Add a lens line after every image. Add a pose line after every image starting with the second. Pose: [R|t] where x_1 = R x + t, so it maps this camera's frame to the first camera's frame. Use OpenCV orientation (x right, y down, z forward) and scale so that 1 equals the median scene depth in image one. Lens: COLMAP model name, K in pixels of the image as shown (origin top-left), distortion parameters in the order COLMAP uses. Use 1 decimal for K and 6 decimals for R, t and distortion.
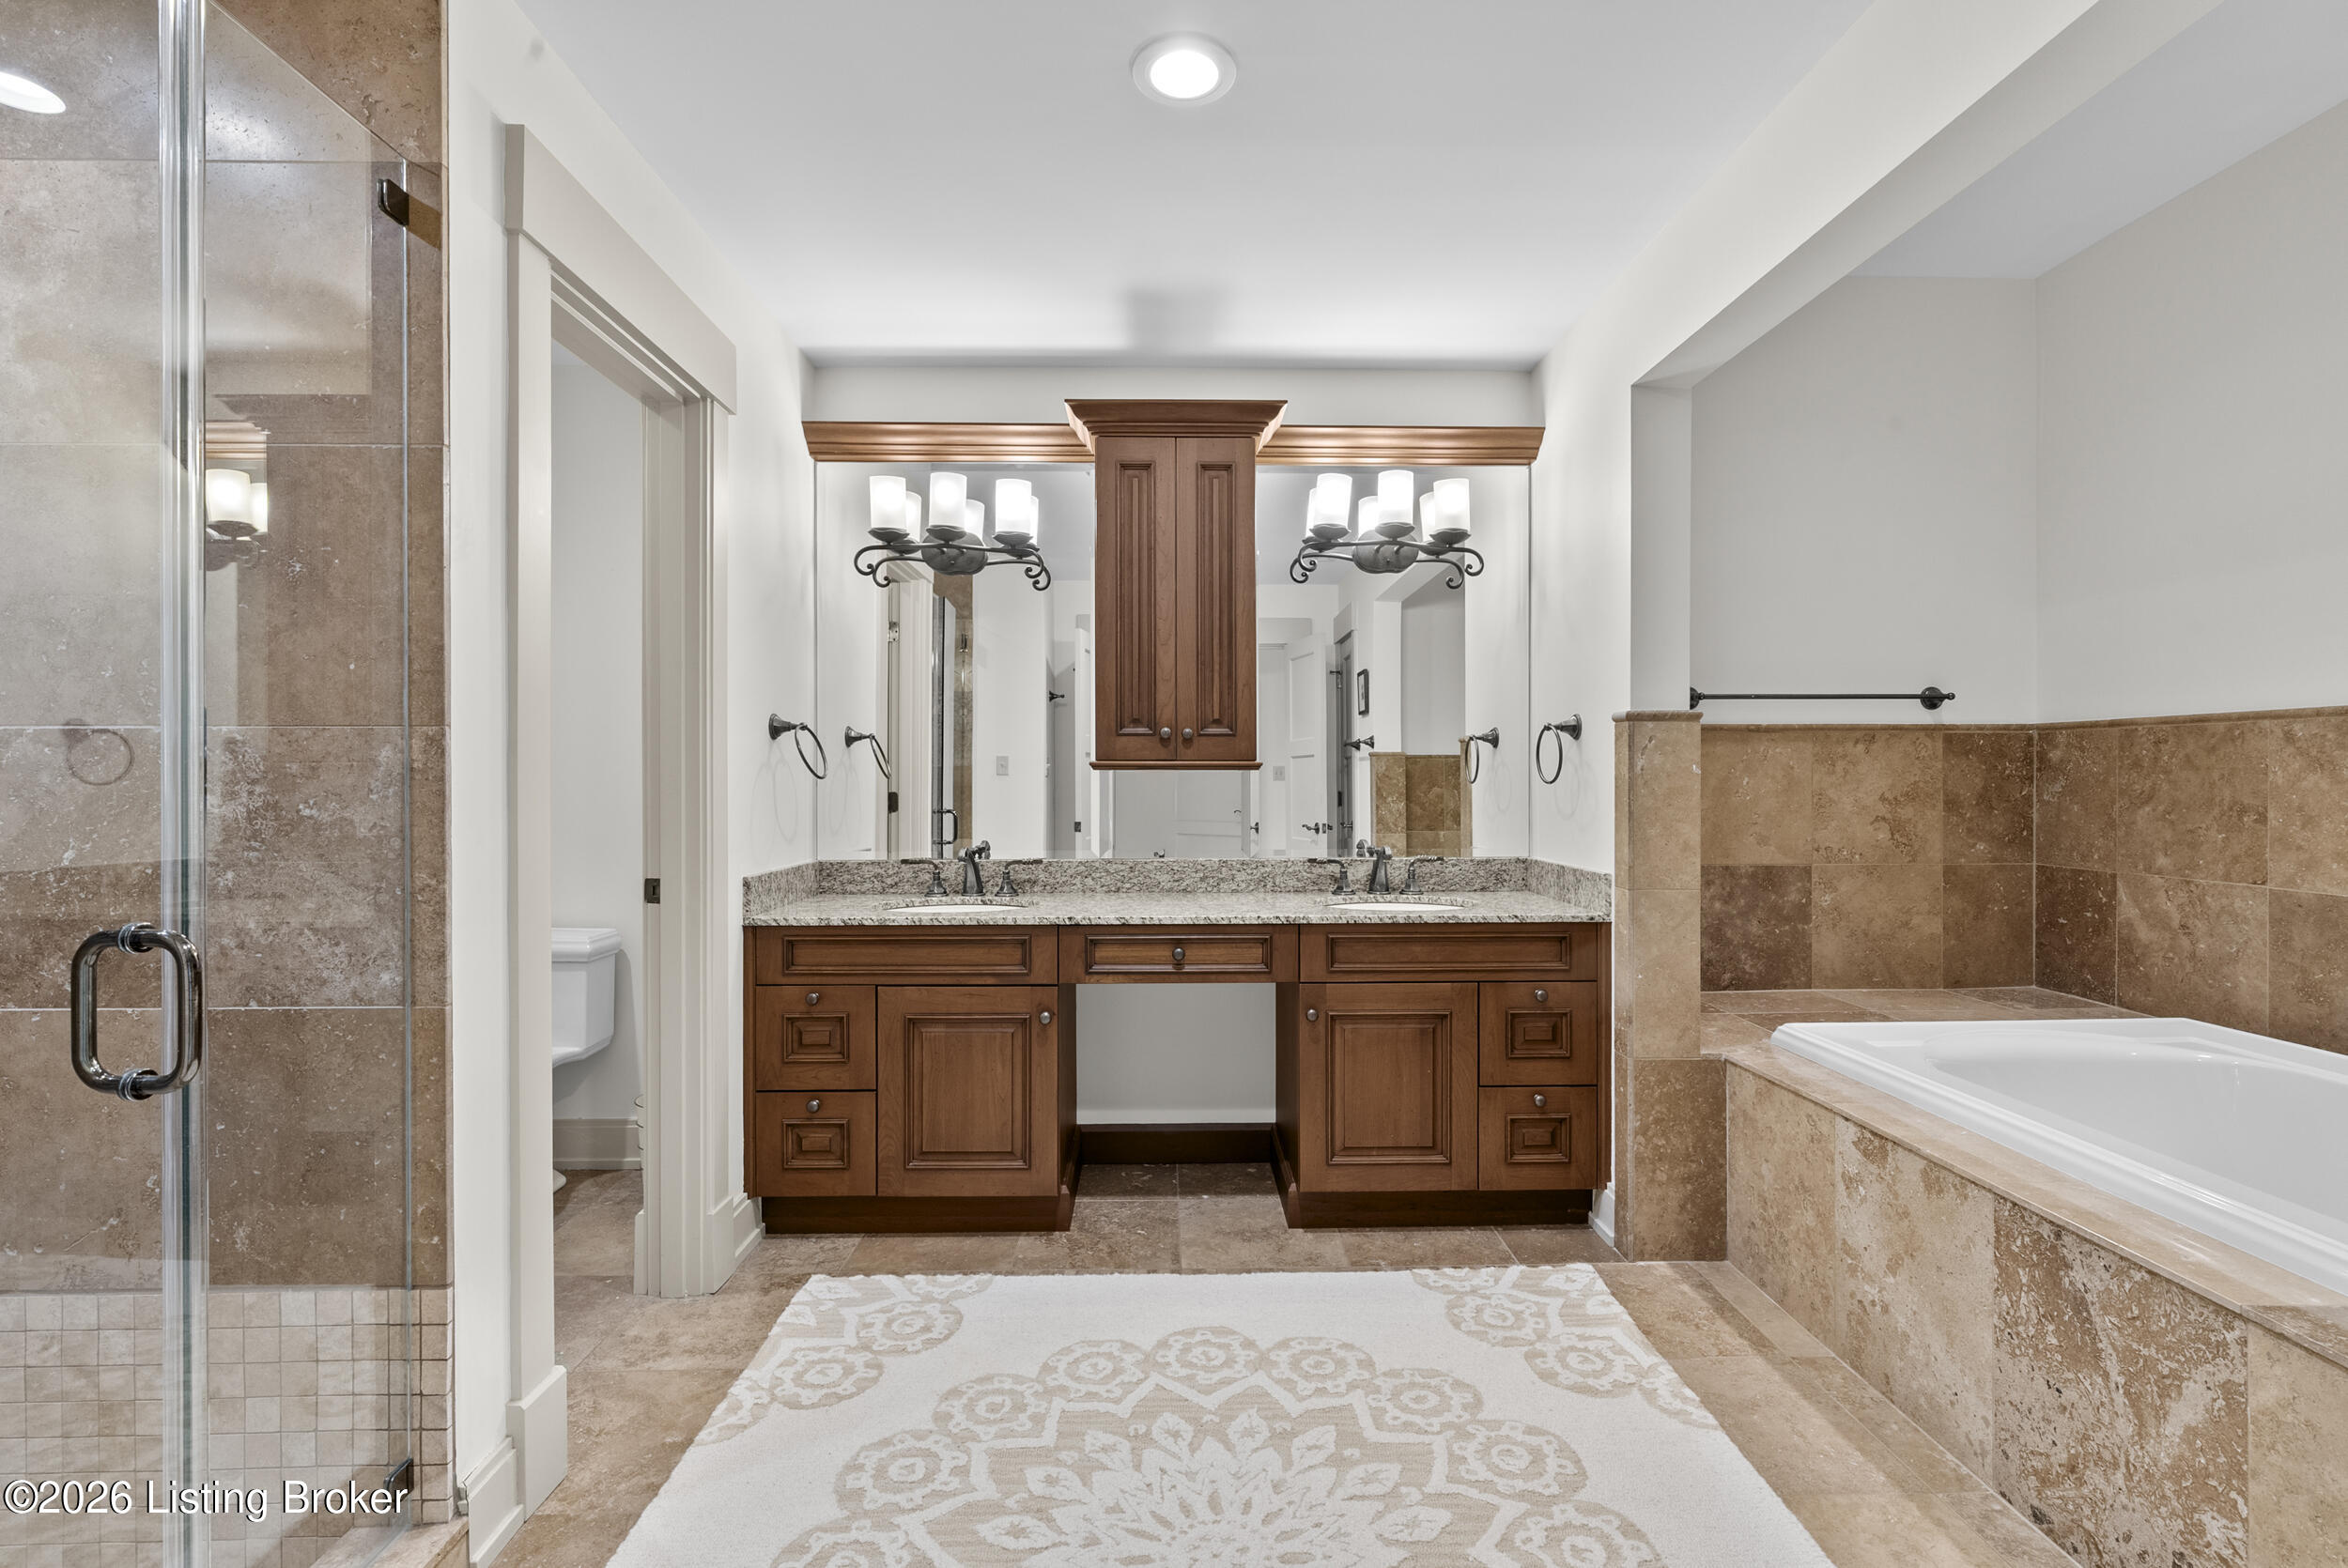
lens RADIAL K [[1060.7, 0, 1180.5], [0, 1060.7, 780.0], [0, 0, 1]] dist [-0.001174, 0.000381]
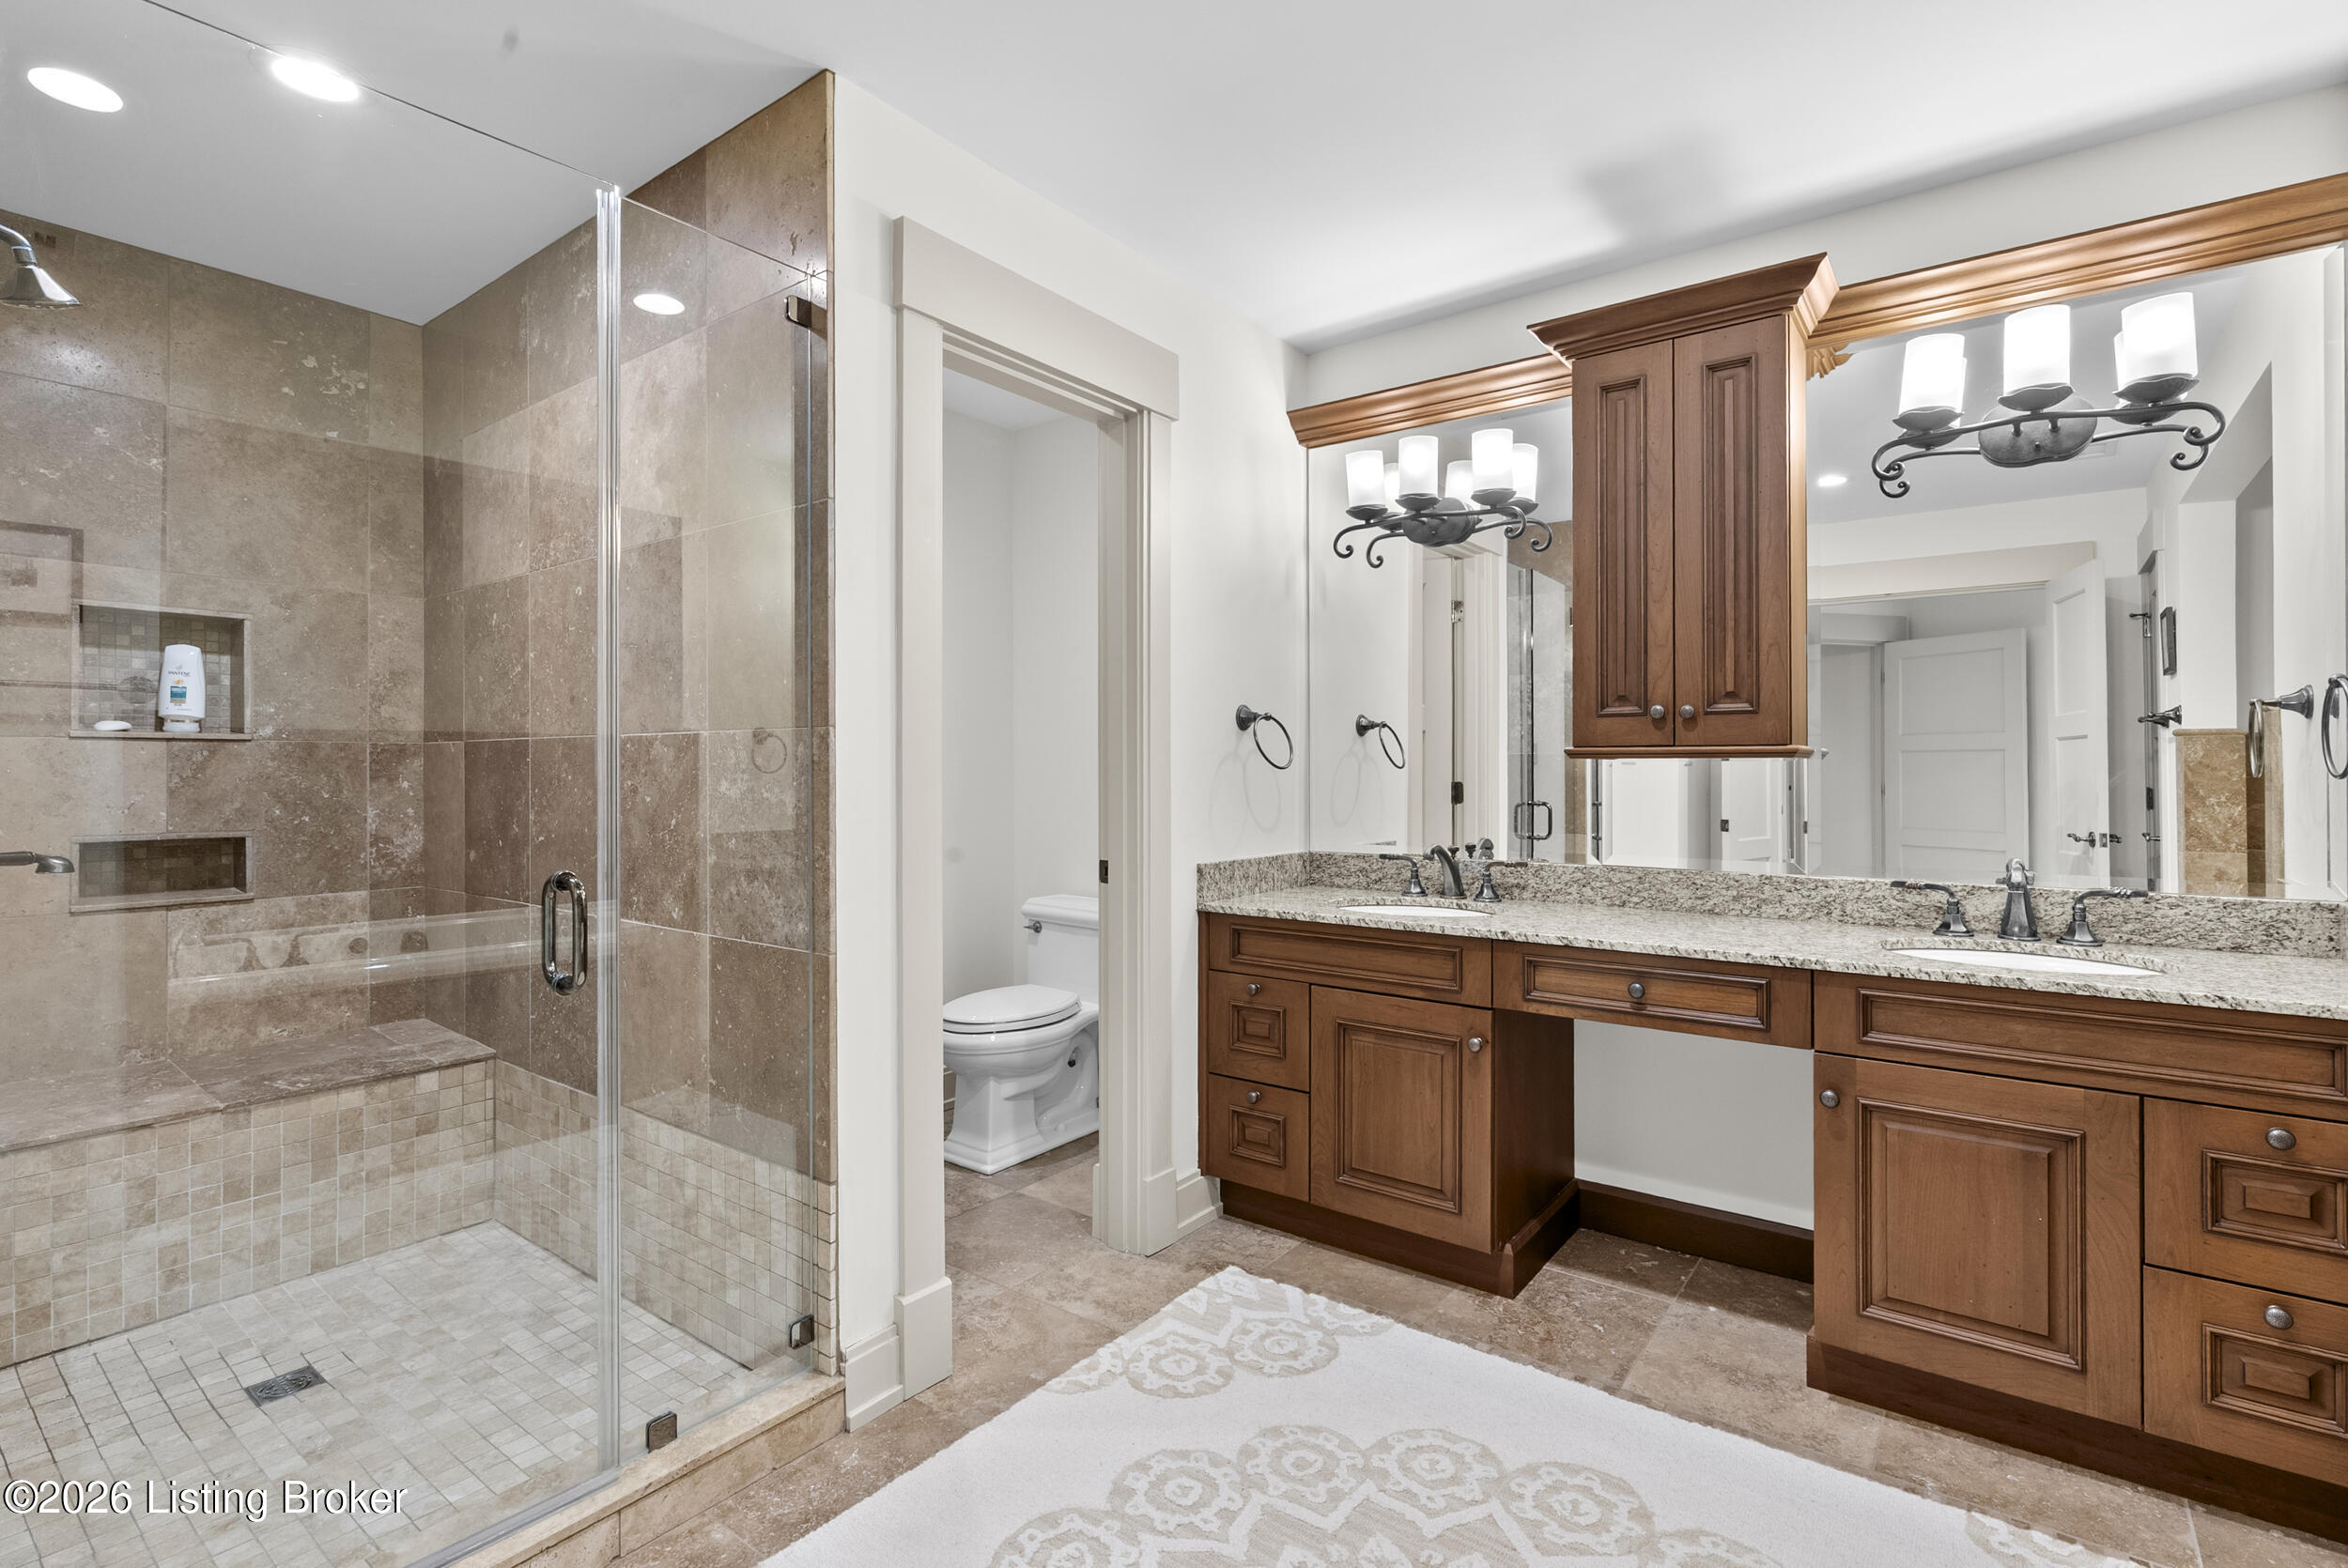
lens RADIAL K [[1094.7, 0, 1183.4], [0, 1094.7, 764.8], [0, 0, 1]] dist [-0.003154, 0.001397]
pose [[0.786875, -0.001347, -0.617111, 0.220811], [-0.000910, 0.999994, -0.003344, -0.001493], [0.617112, 0.003193, 0.786869, 0.137414]]
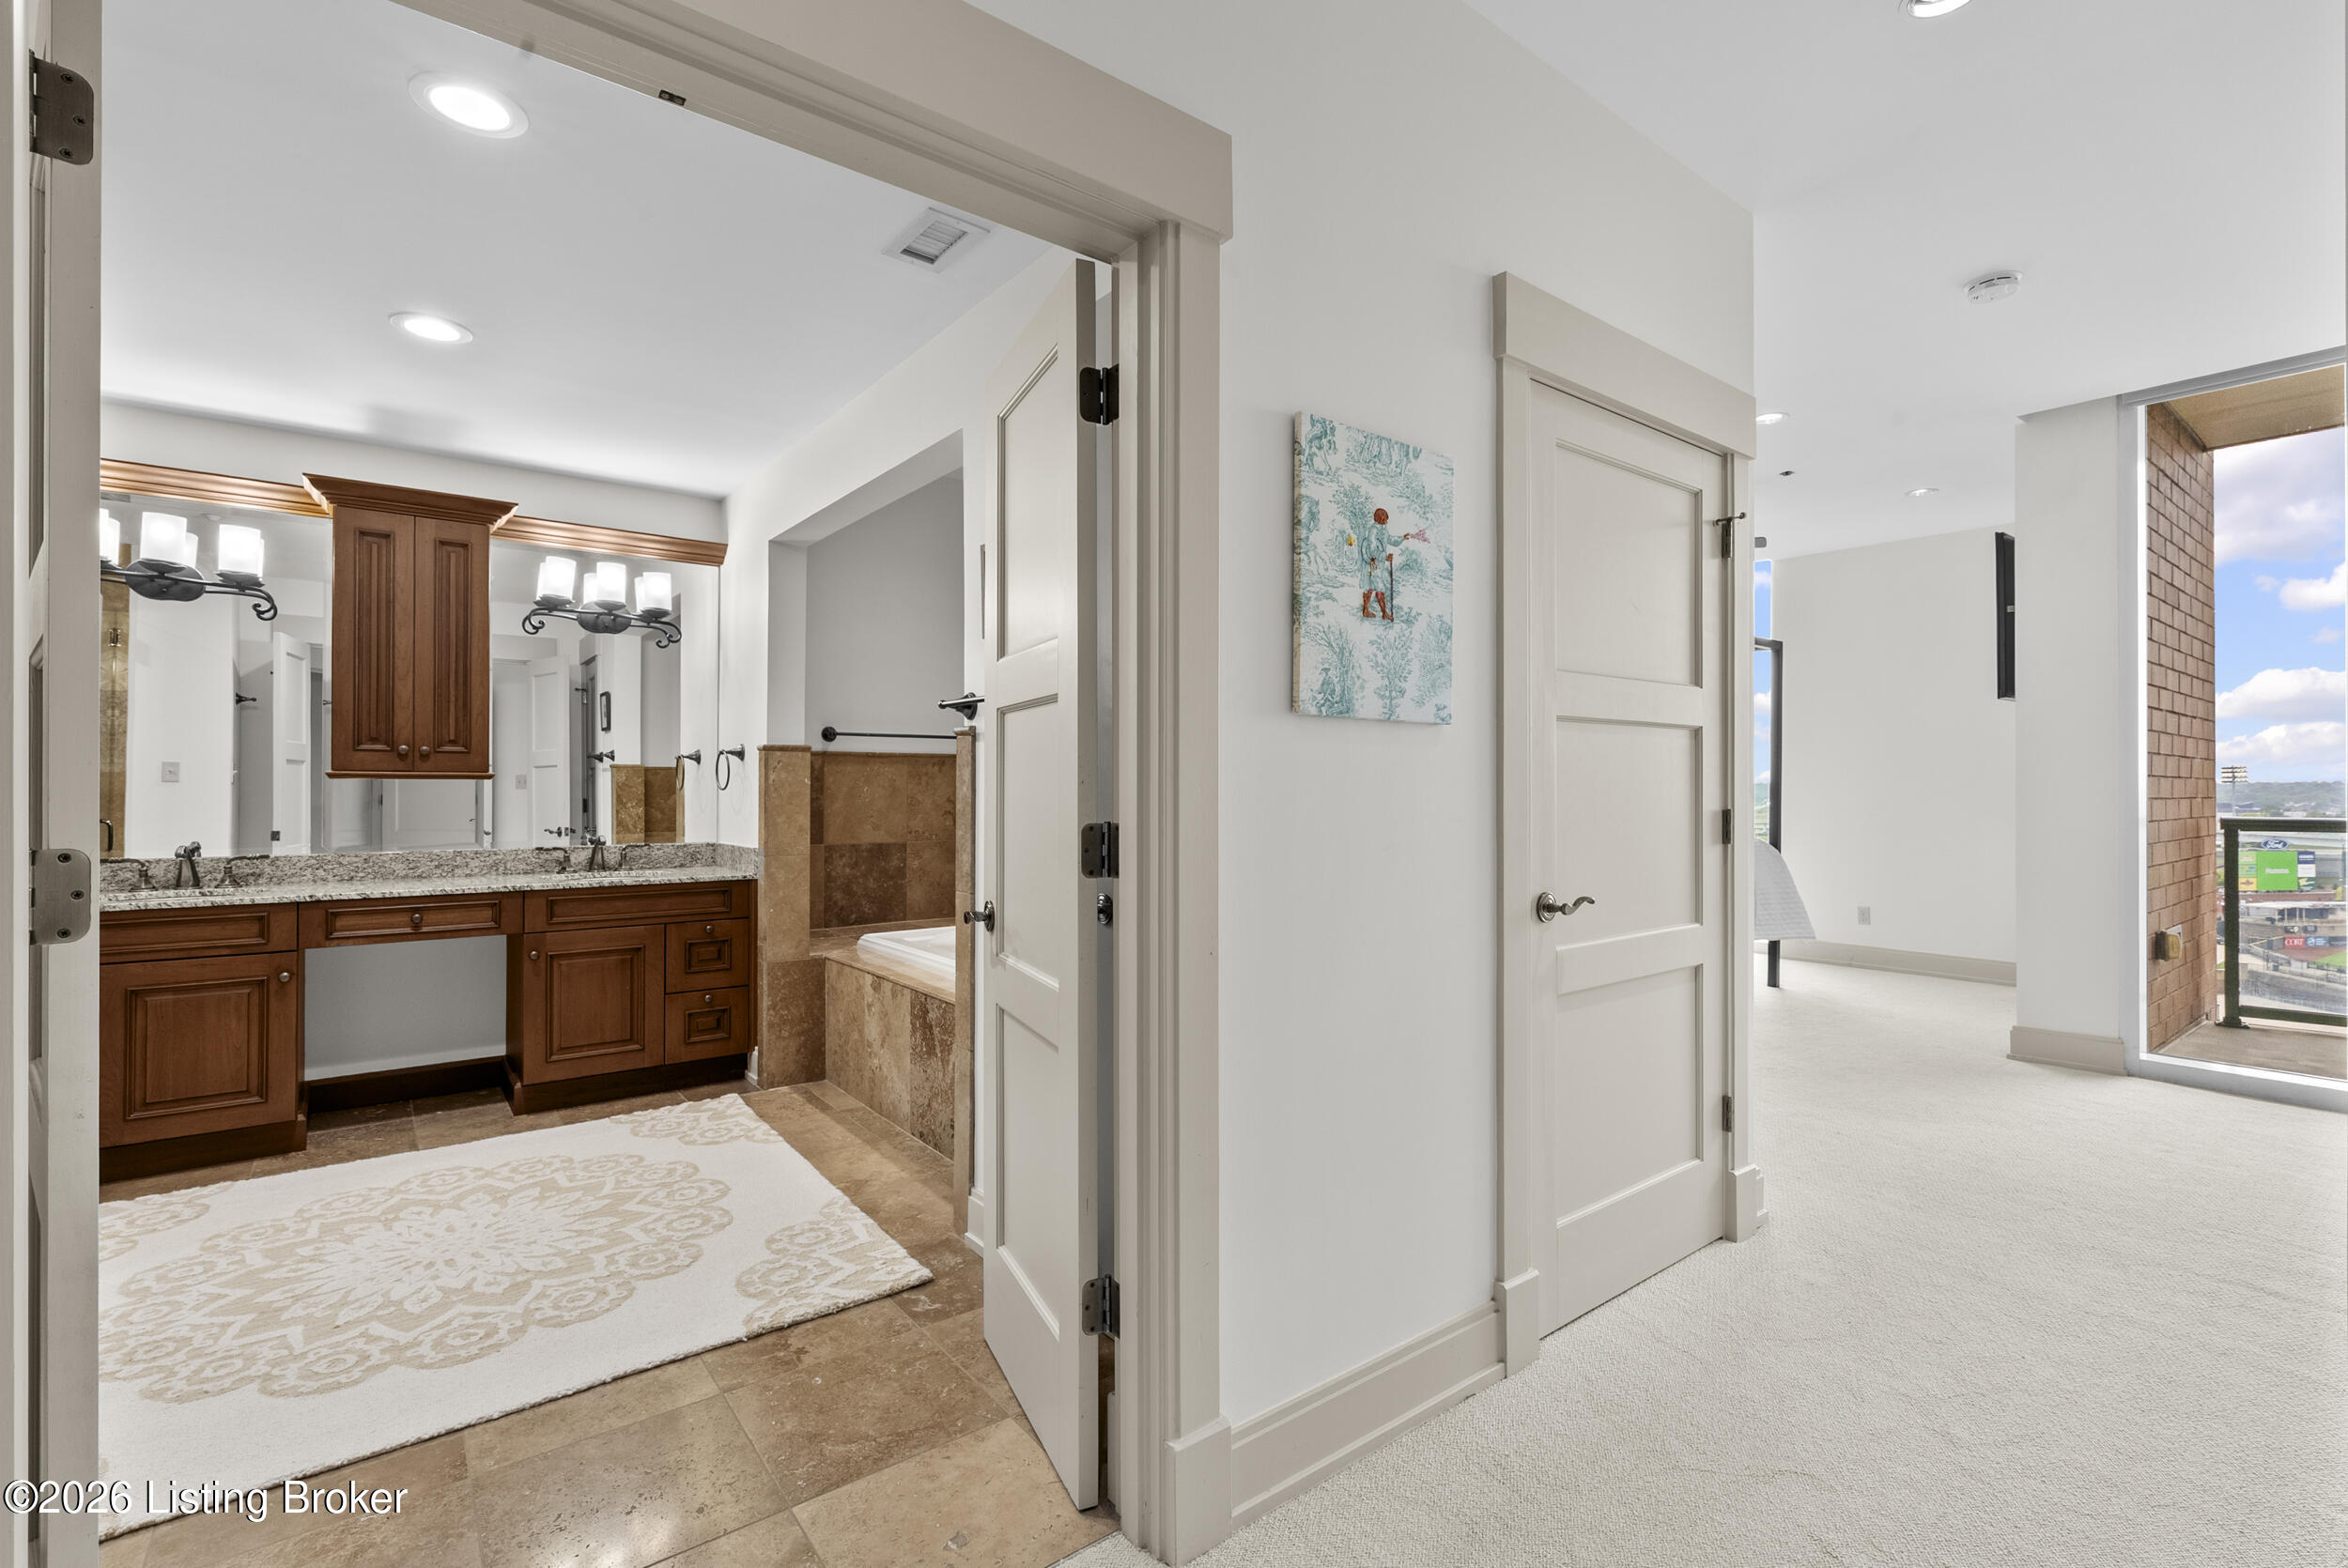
lens RADIAL K [[1060.7, 0, 1180.5], [0, 1060.7, 780.0], [0, 0, 1]] dist [-0.001174, 0.000381]
pose [[0.801618, 0.007084, 0.597794, -0.027756], [-0.001515, 0.999951, -0.009819, 0.002891], [-0.597834, 0.006965, 0.801589, -0.584490]]
